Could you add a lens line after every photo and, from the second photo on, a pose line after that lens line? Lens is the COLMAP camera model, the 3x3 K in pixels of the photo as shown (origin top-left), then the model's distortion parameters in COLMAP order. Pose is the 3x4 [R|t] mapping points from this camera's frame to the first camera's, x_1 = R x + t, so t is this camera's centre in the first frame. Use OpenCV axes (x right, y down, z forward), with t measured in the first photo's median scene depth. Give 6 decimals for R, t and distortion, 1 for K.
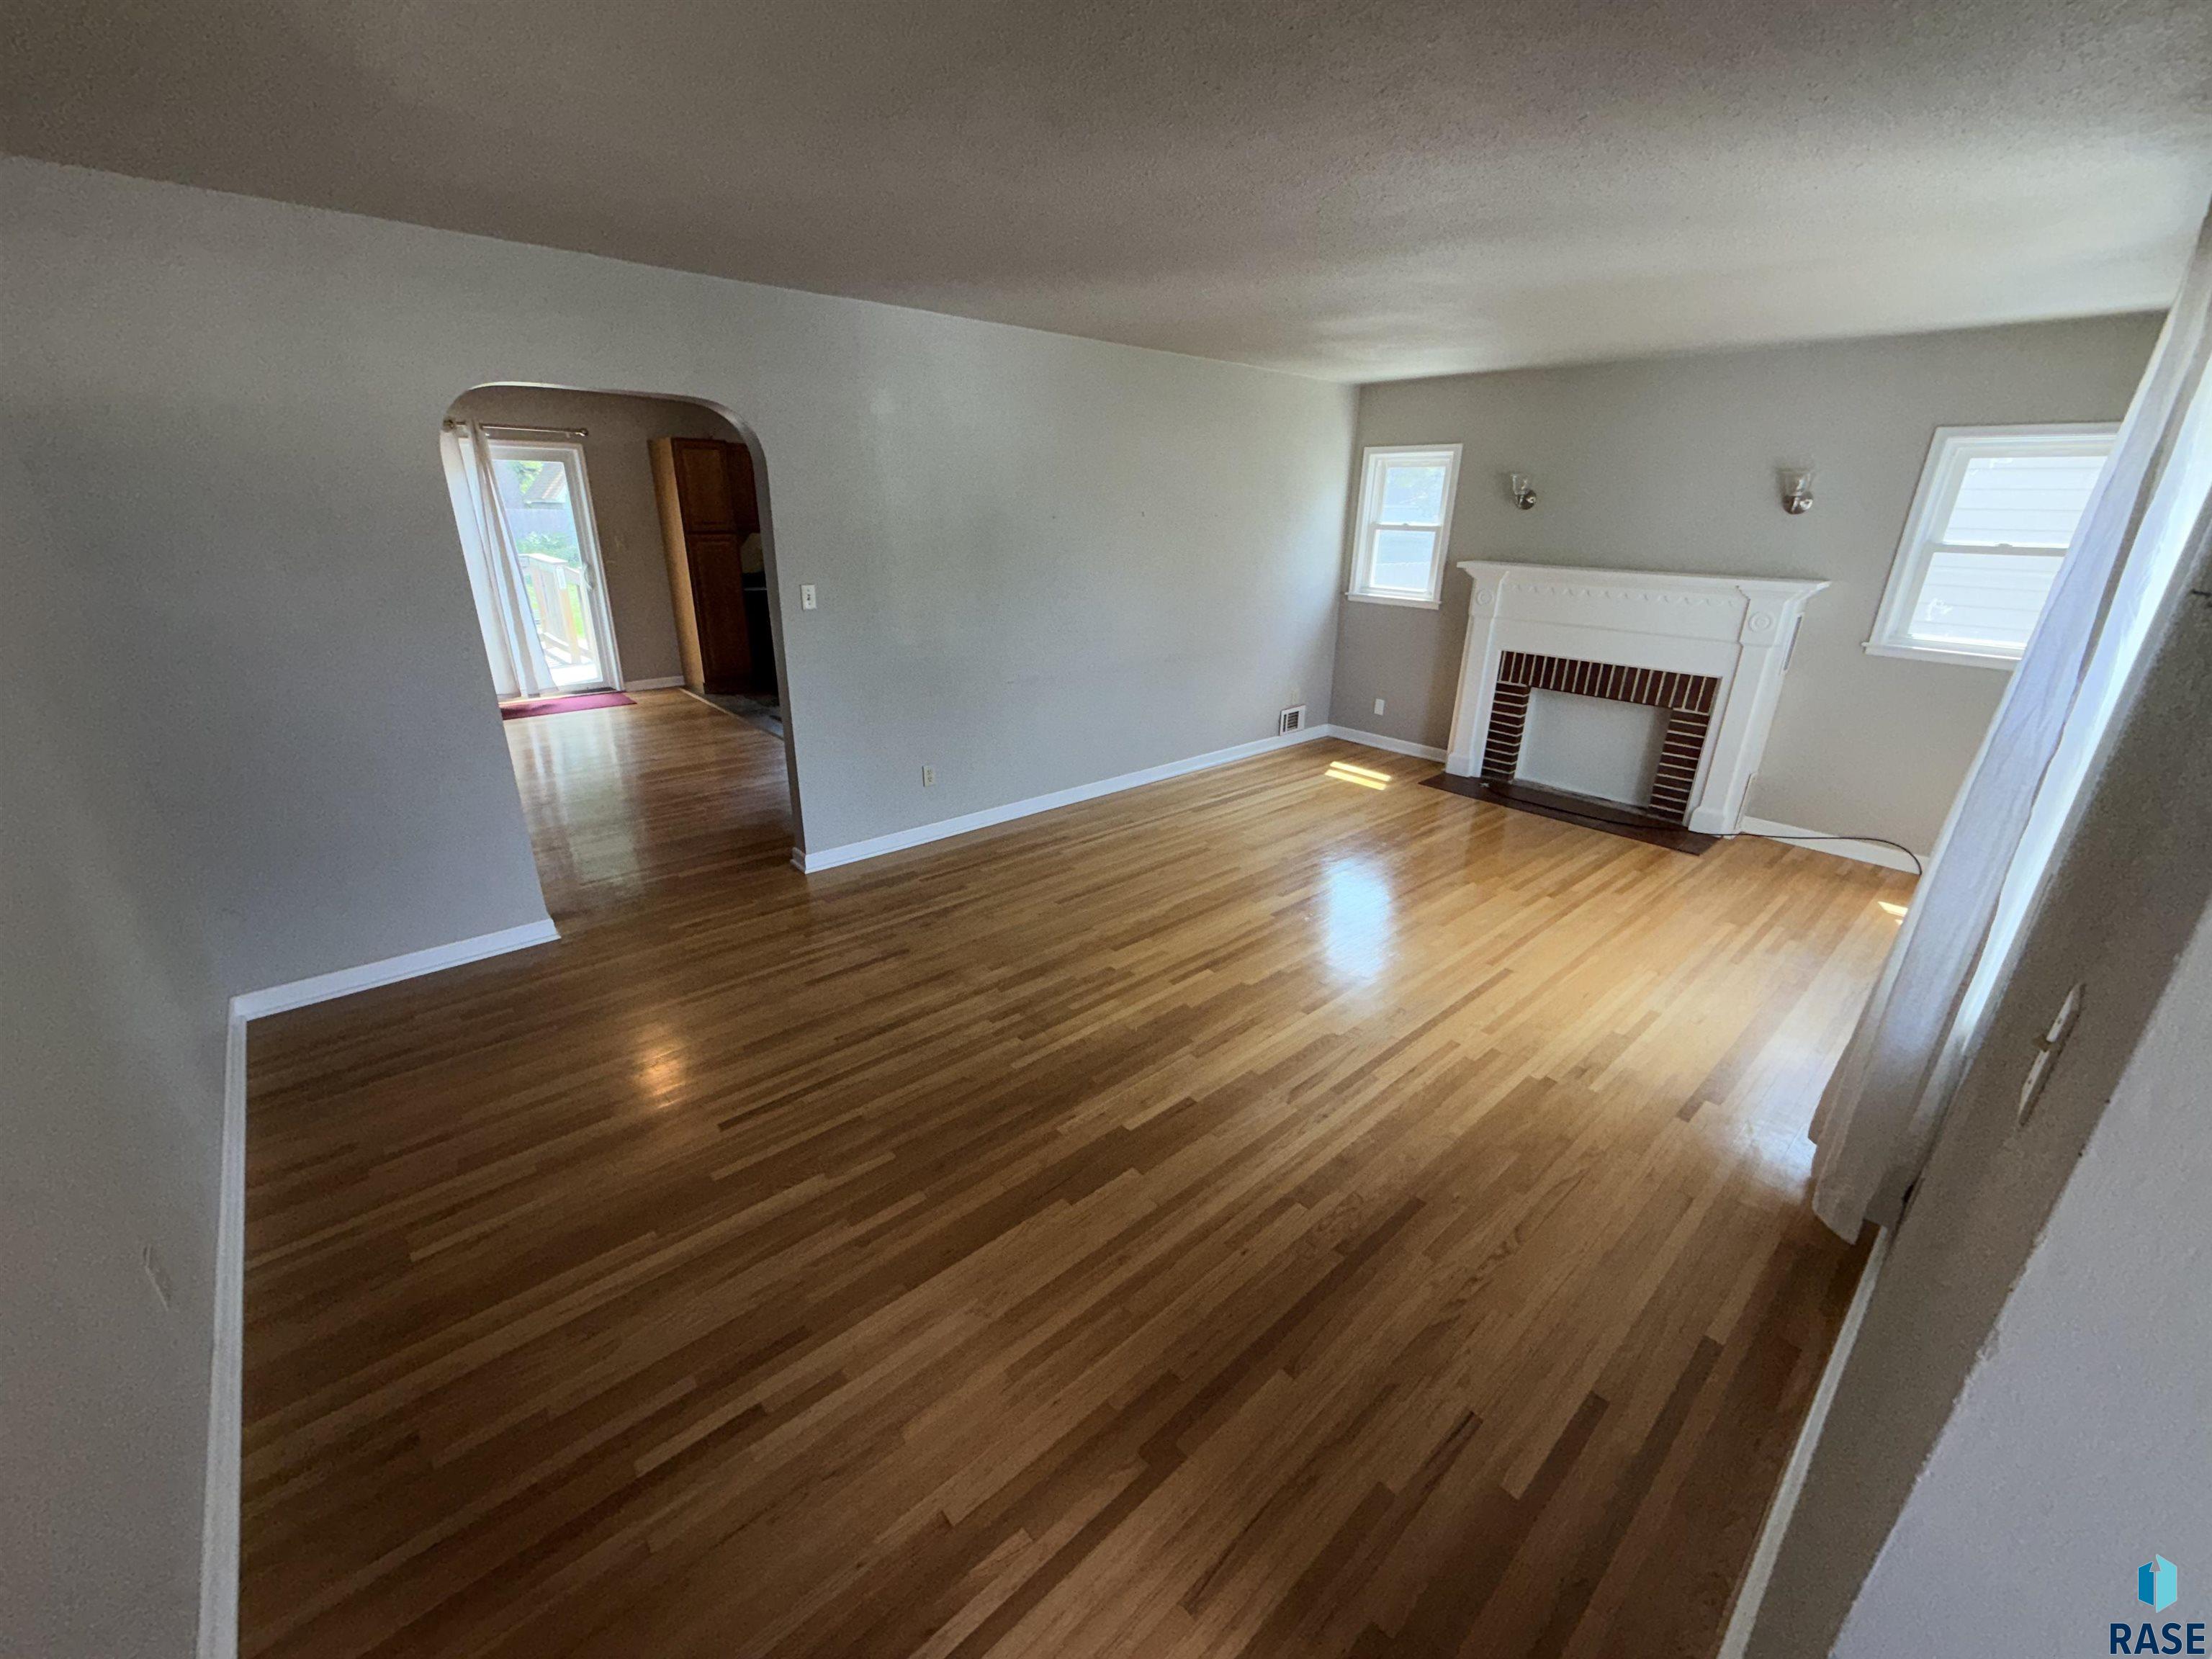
lens RADIAL K [[883.7, 0, 1102.4], [0, 883.7, 832.6], [0, 0, 1]] dist [0.001807, 0.000027]
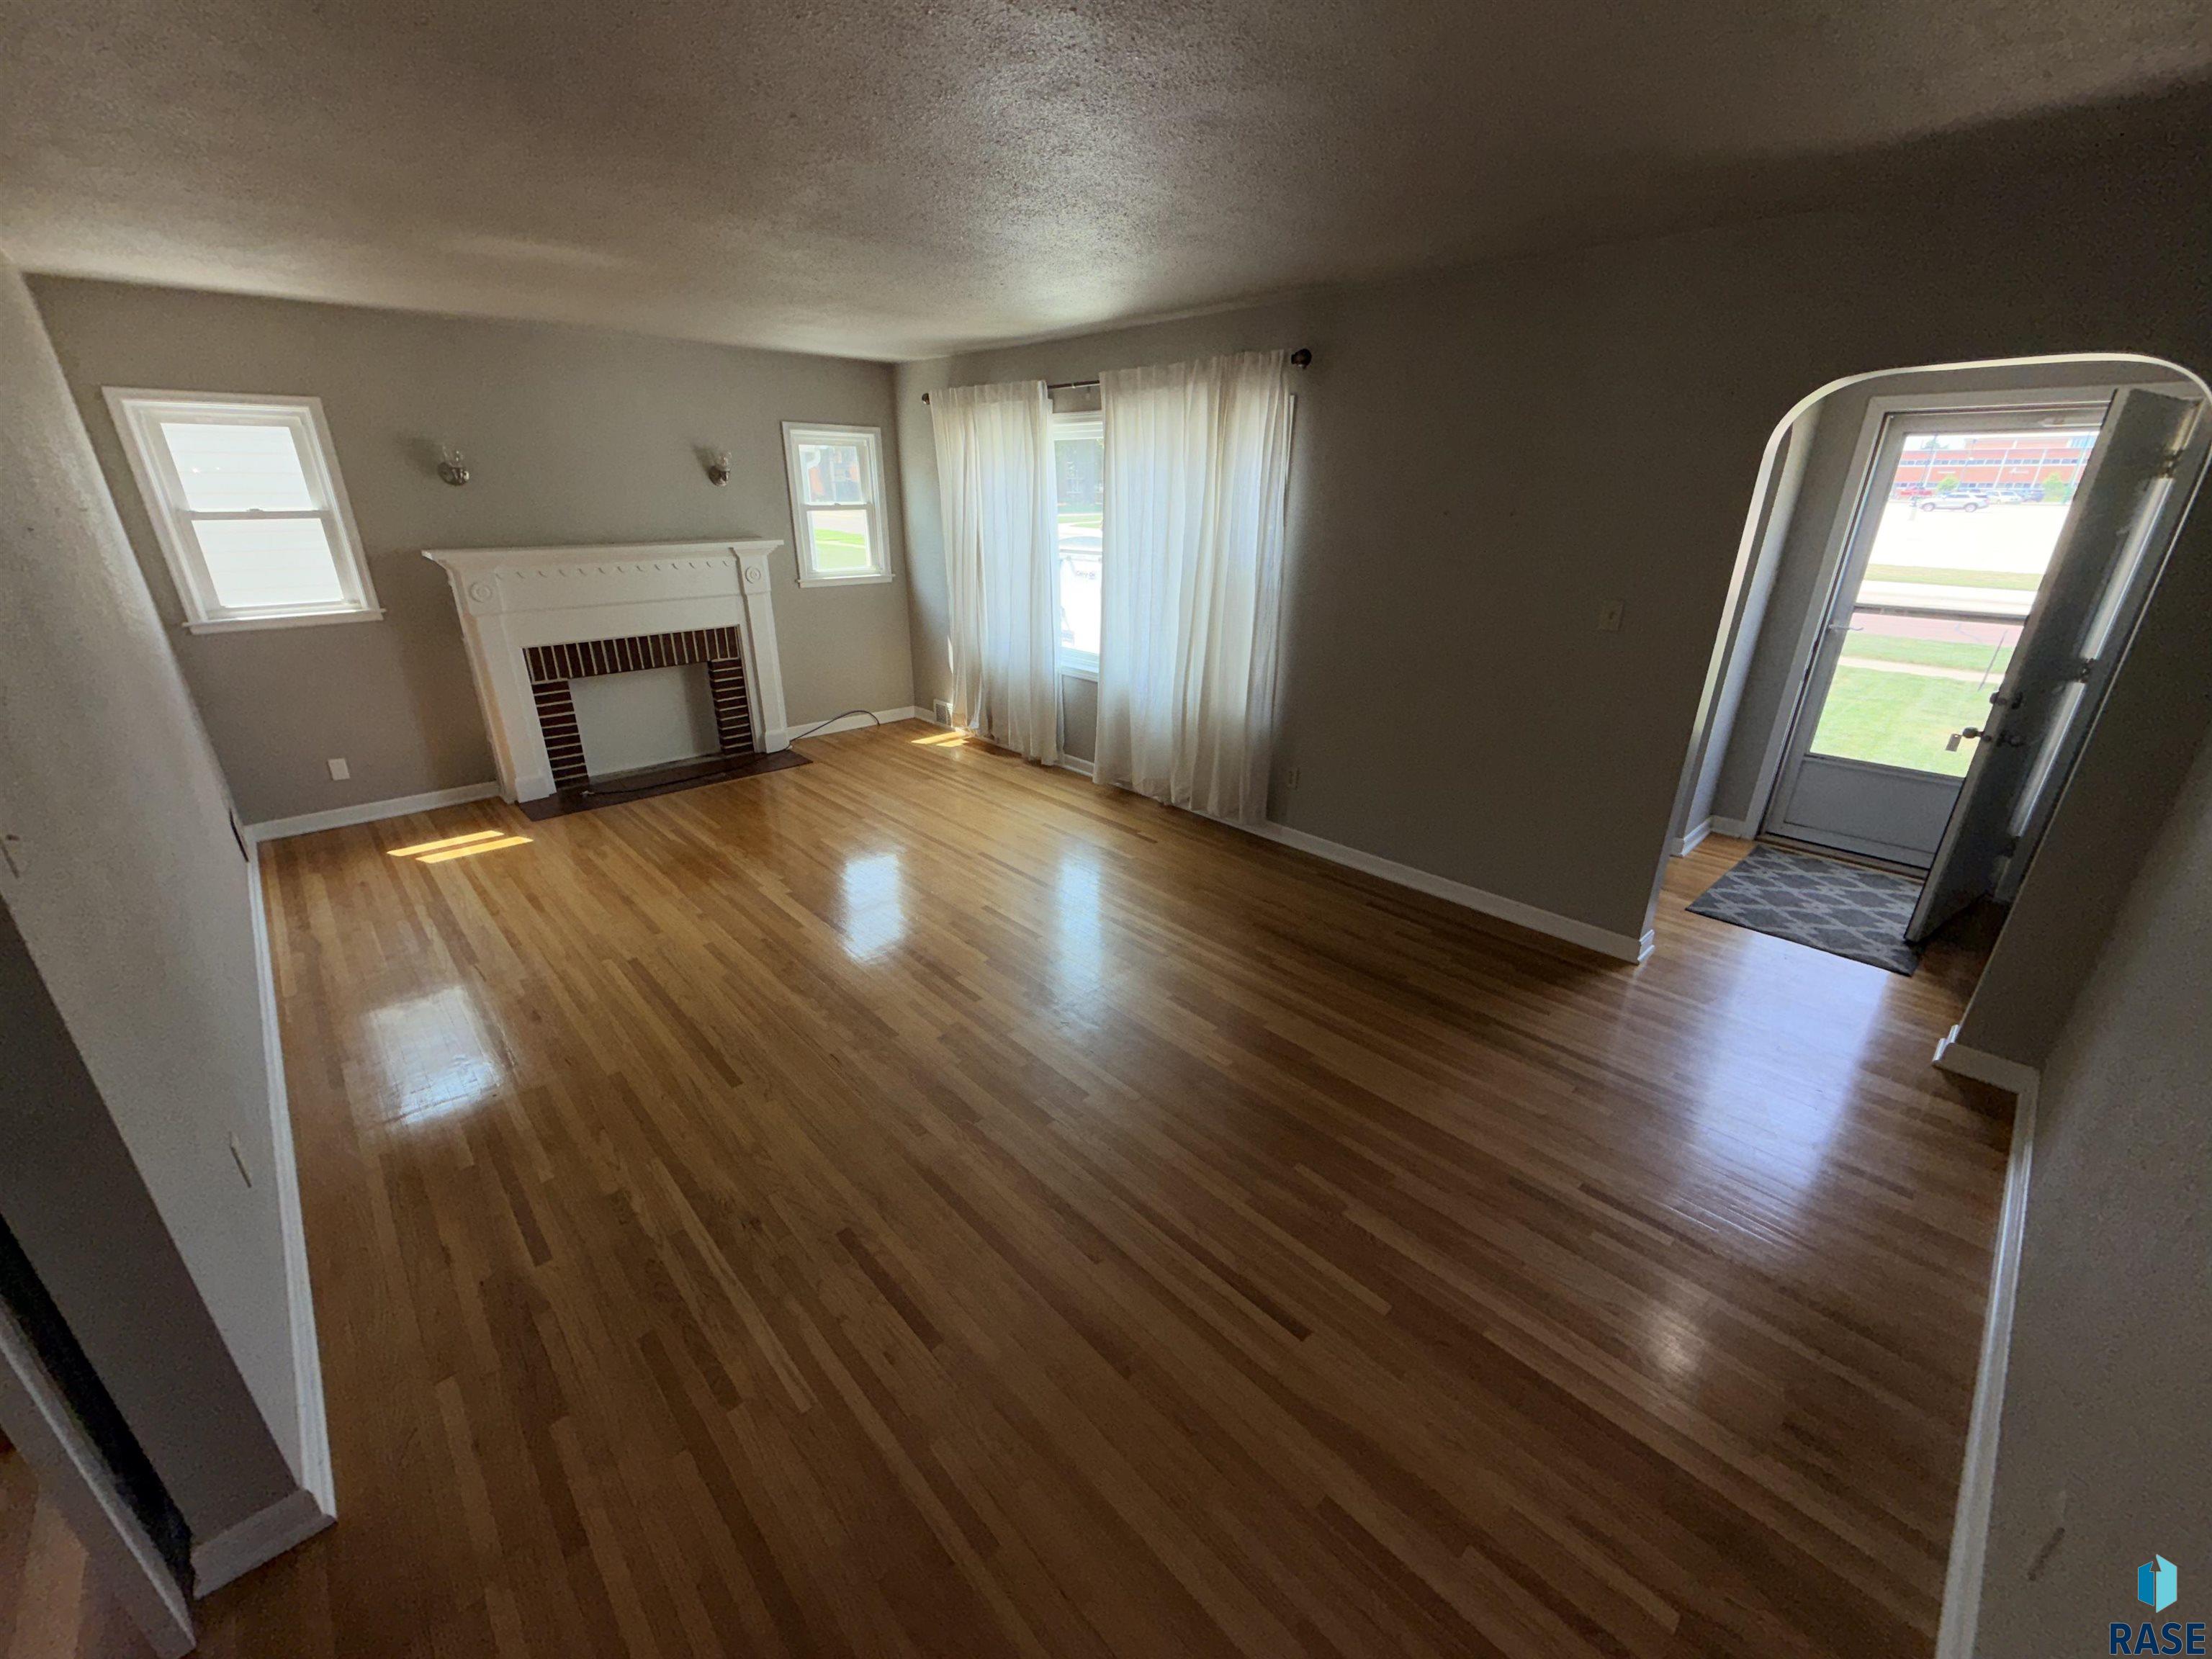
lens RADIAL K [[883.7, 0, 1104.5], [0, 883.7, 829.3], [0, 0, 1]] dist [0.001807, 0.000027]
pose [[-0.041944, -0.375744, 0.925774, -0.458195], [0.345739, 0.863885, 0.366289, -0.177591], [-0.937393, 0.335440, 0.093675, 0.453257]]
